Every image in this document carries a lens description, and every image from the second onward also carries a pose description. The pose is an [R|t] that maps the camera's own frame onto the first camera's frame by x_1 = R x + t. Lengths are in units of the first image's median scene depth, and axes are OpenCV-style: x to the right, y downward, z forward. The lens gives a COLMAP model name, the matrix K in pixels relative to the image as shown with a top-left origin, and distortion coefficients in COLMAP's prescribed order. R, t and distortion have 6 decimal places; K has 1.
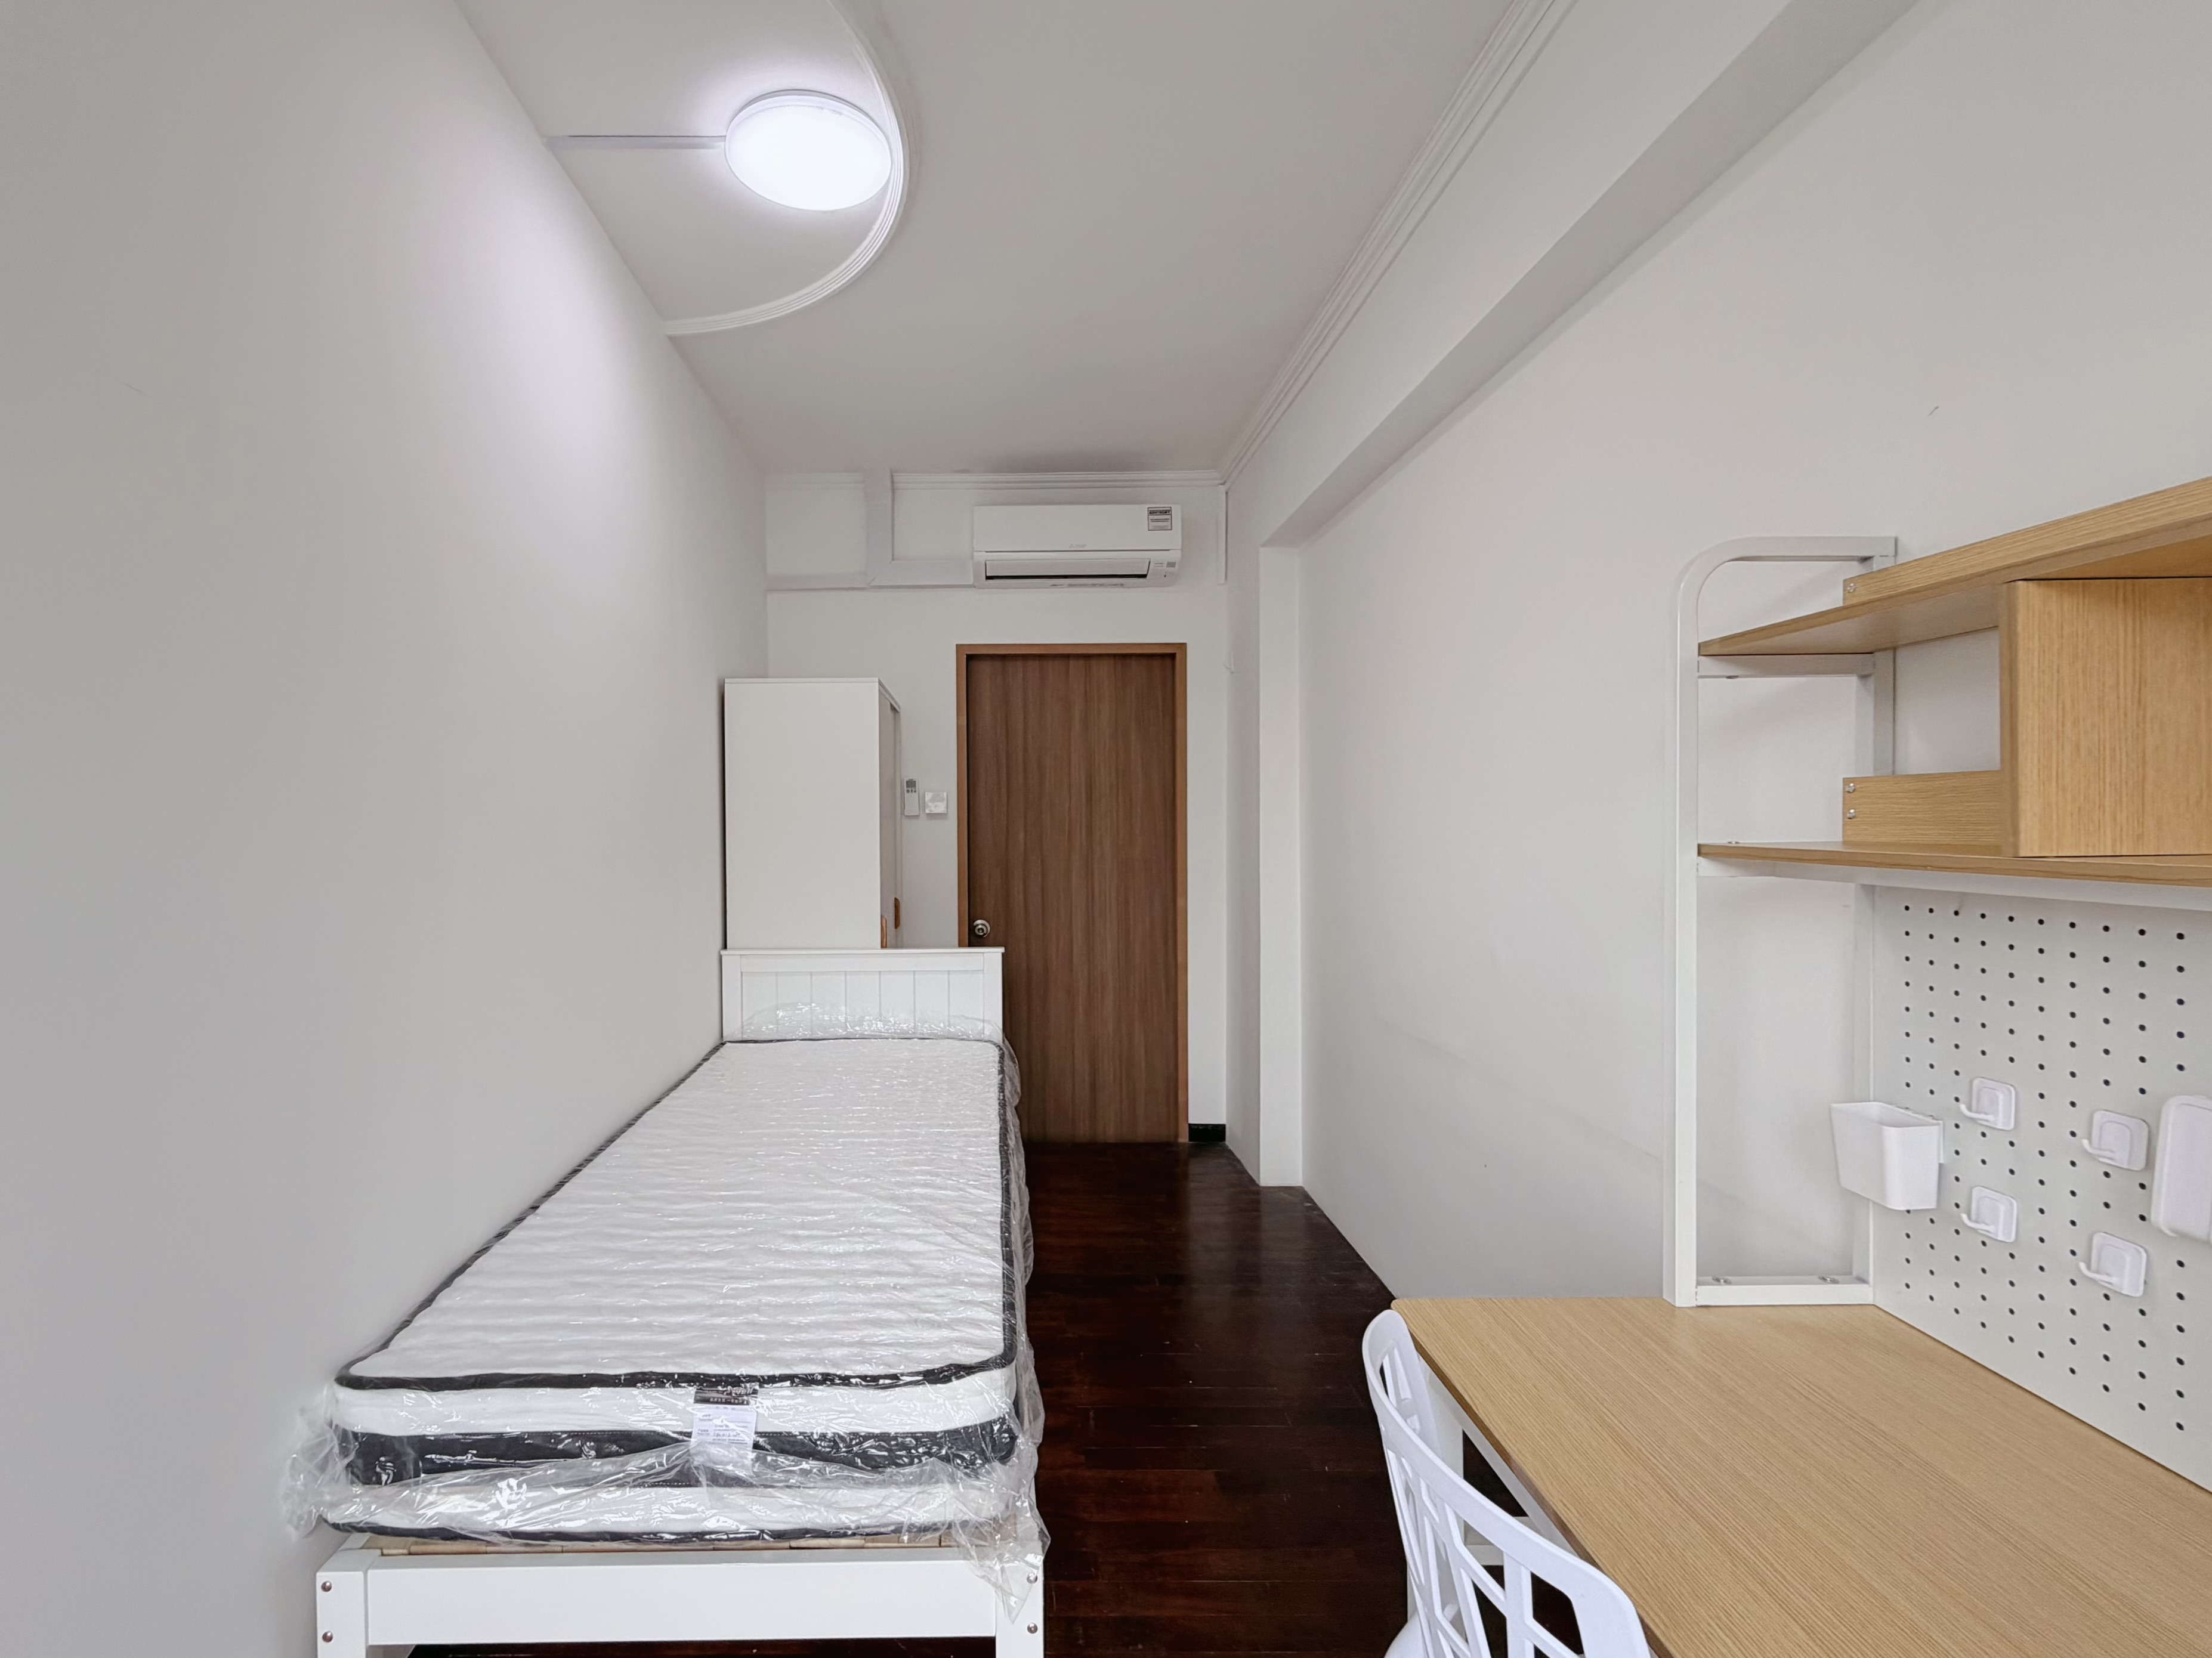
lens RADIAL K [[988.1, 0, 1004.5], [0, 988.1, 830.1], [0, 0, 1]] dist [-0.002010, -0.000265]
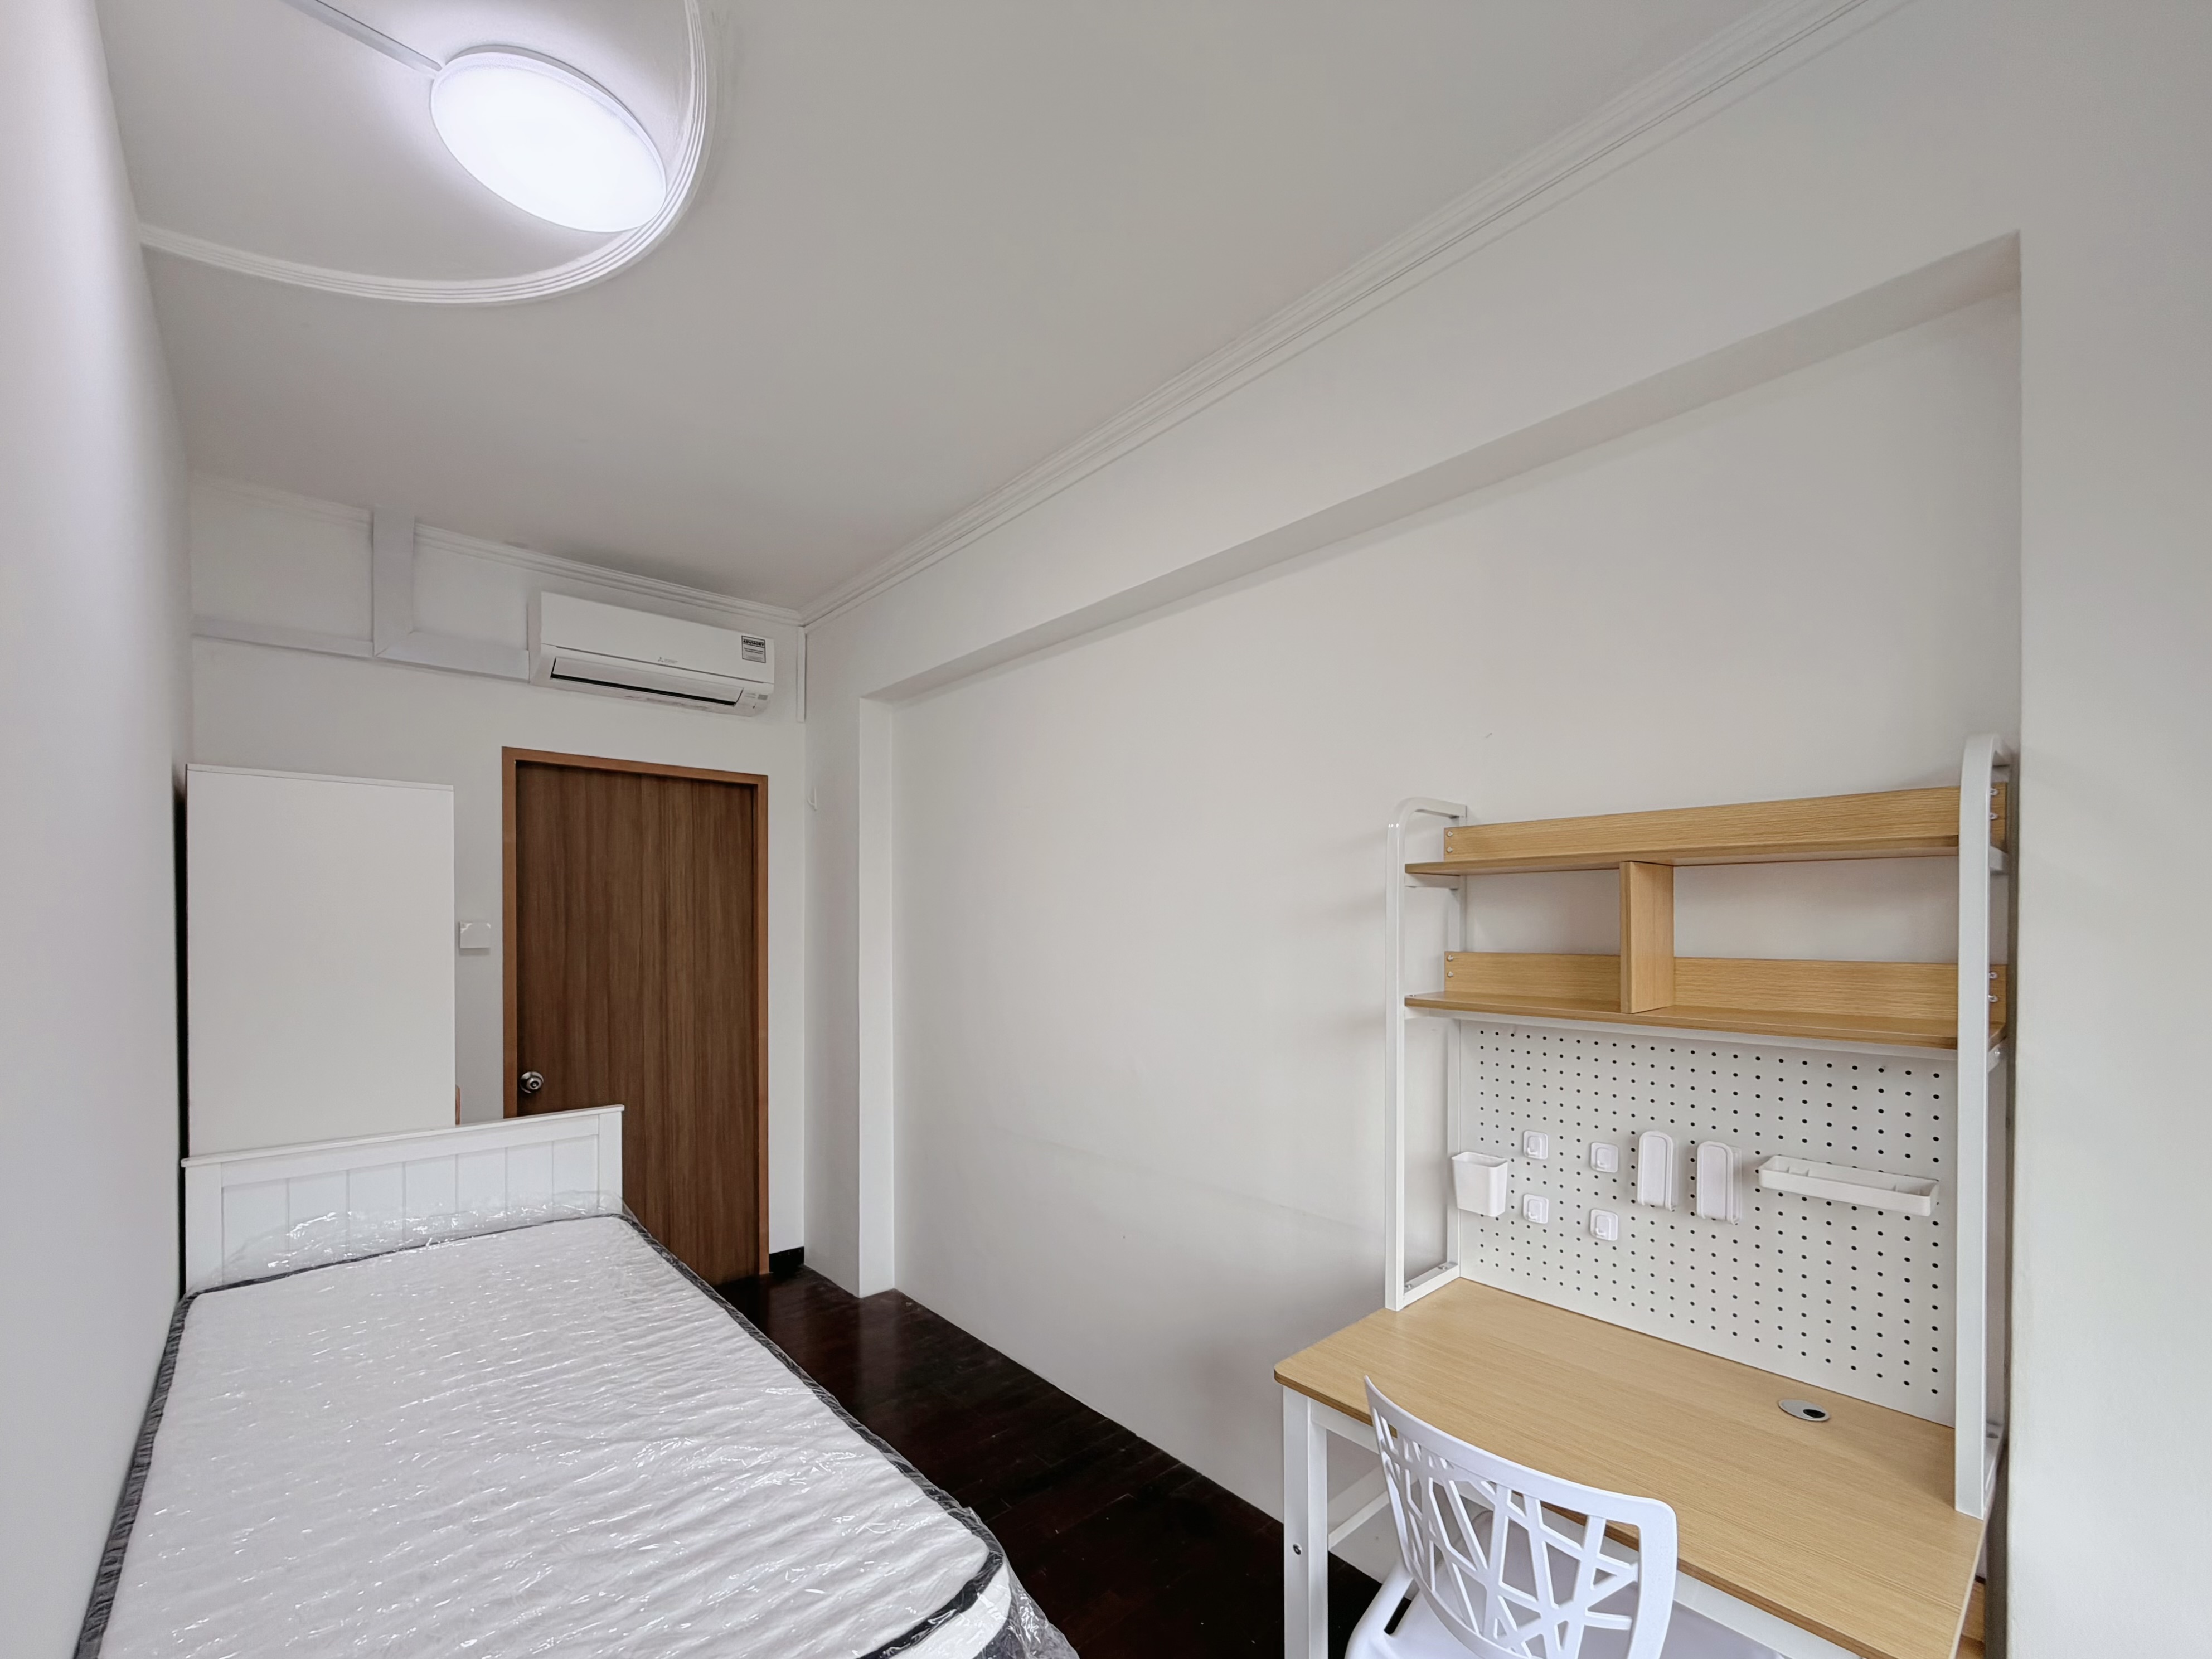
lens RADIAL K [[906.2, 0, 1105.3], [0, 906.2, 927.8], [0, 0, 1]] dist [-0.000383, -0.000151]
pose [[0.750211, 0.006296, 0.661168, -0.215532], [0.001355, 0.999938, -0.011060, -0.030571], [-0.661197, 0.009193, 0.750156, 0.103974]]
